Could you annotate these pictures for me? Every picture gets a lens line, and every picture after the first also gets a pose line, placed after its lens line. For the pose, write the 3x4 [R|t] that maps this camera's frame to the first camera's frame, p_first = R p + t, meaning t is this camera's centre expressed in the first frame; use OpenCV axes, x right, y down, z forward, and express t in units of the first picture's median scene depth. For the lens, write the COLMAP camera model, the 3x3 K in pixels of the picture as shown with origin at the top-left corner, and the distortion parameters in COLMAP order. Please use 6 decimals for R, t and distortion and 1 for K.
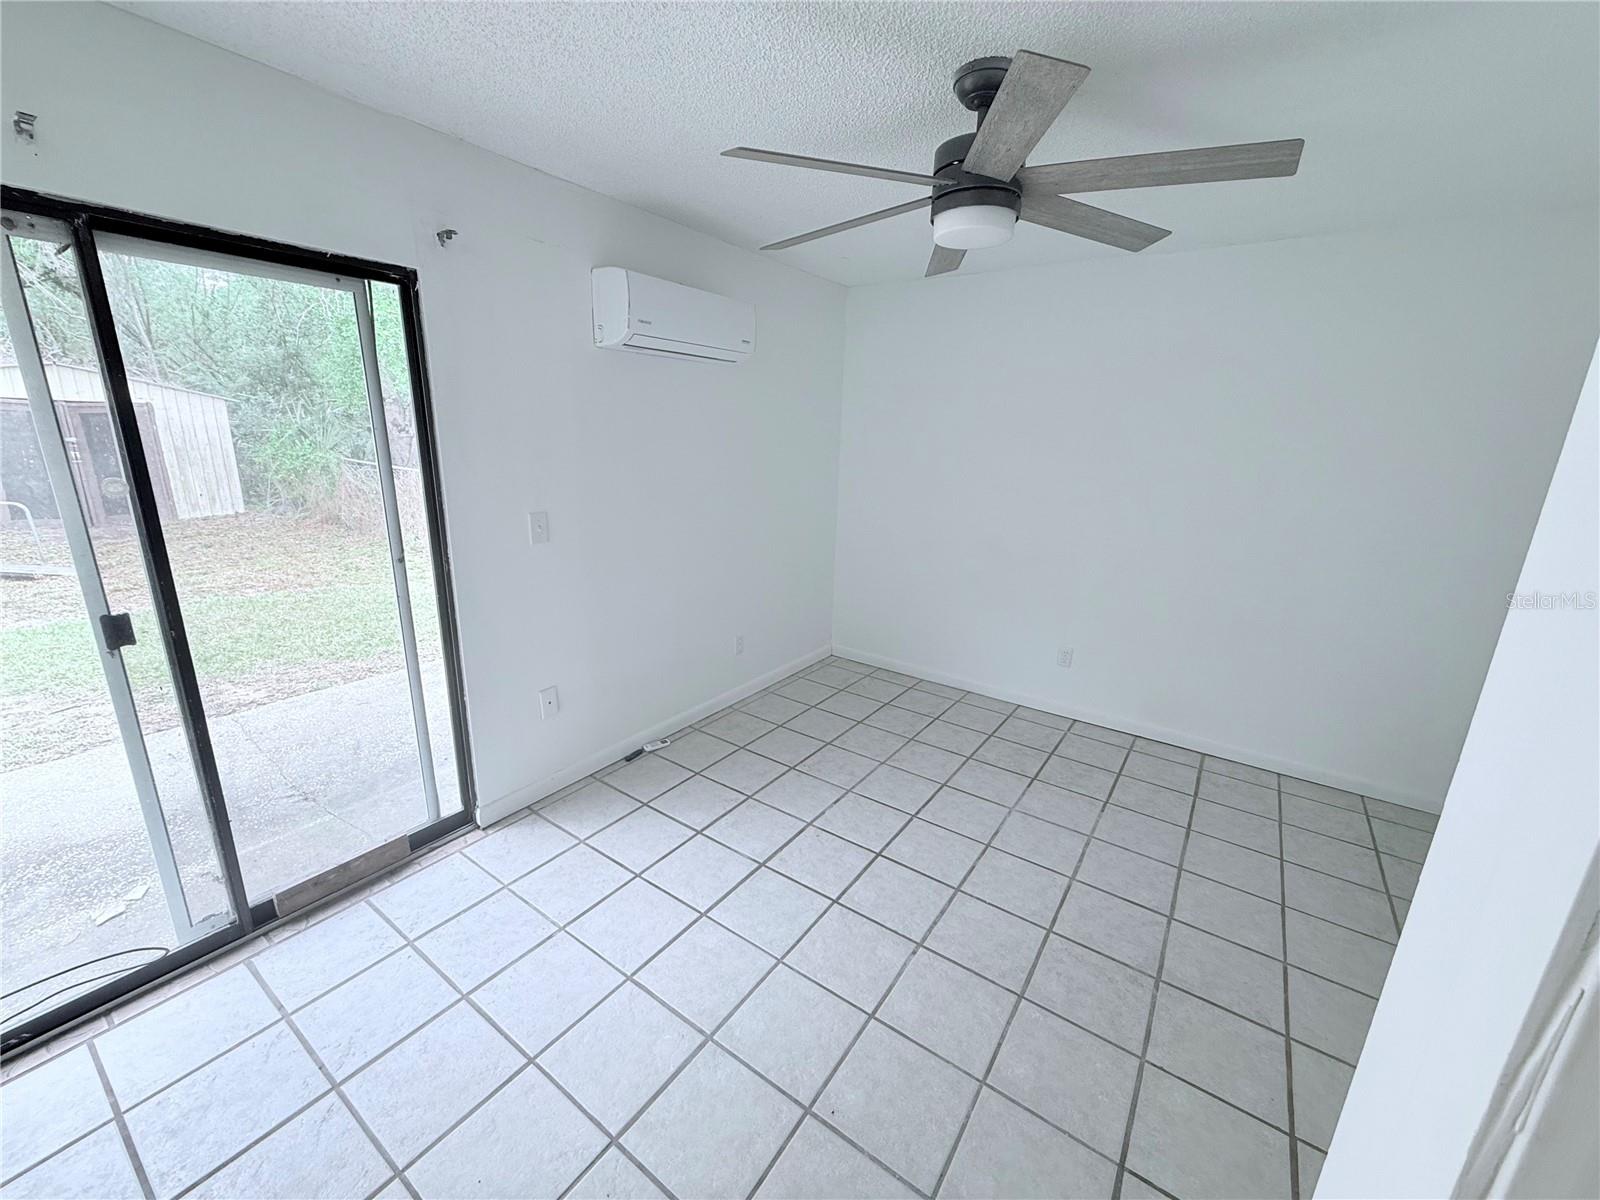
lens RADIAL K [[639.1, 0, 796.5], [0, 639.1, 608.4], [0, 0, 1]] dist [0.002216, -0.000222]
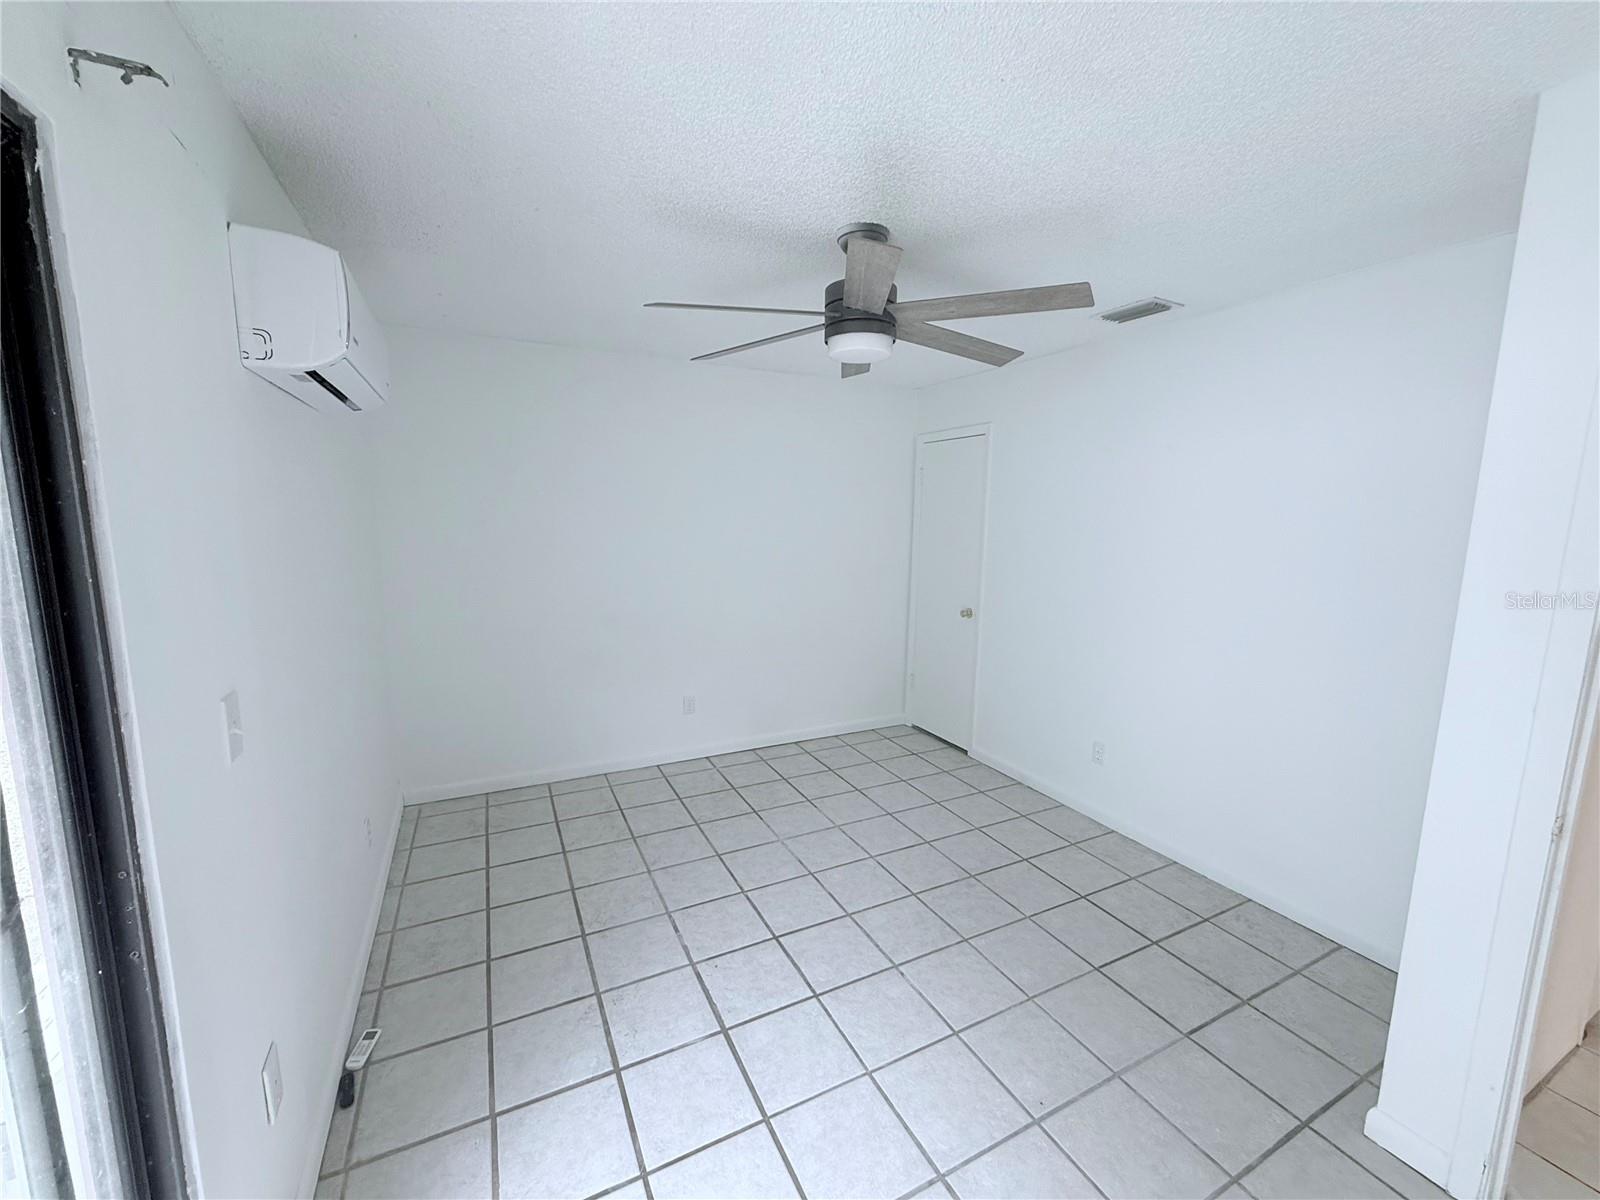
lens RADIAL K [[639.1, 0, 786.0], [0, 639.1, 598.1], [0, 0, 1]] dist [0.002216, -0.000222]
pose [[0.469242, -0.144404, 0.871183, -0.528077], [0.238028, 0.970708, 0.032693, -0.121148], [-0.850385, 0.192025, 0.489869, 0.338329]]
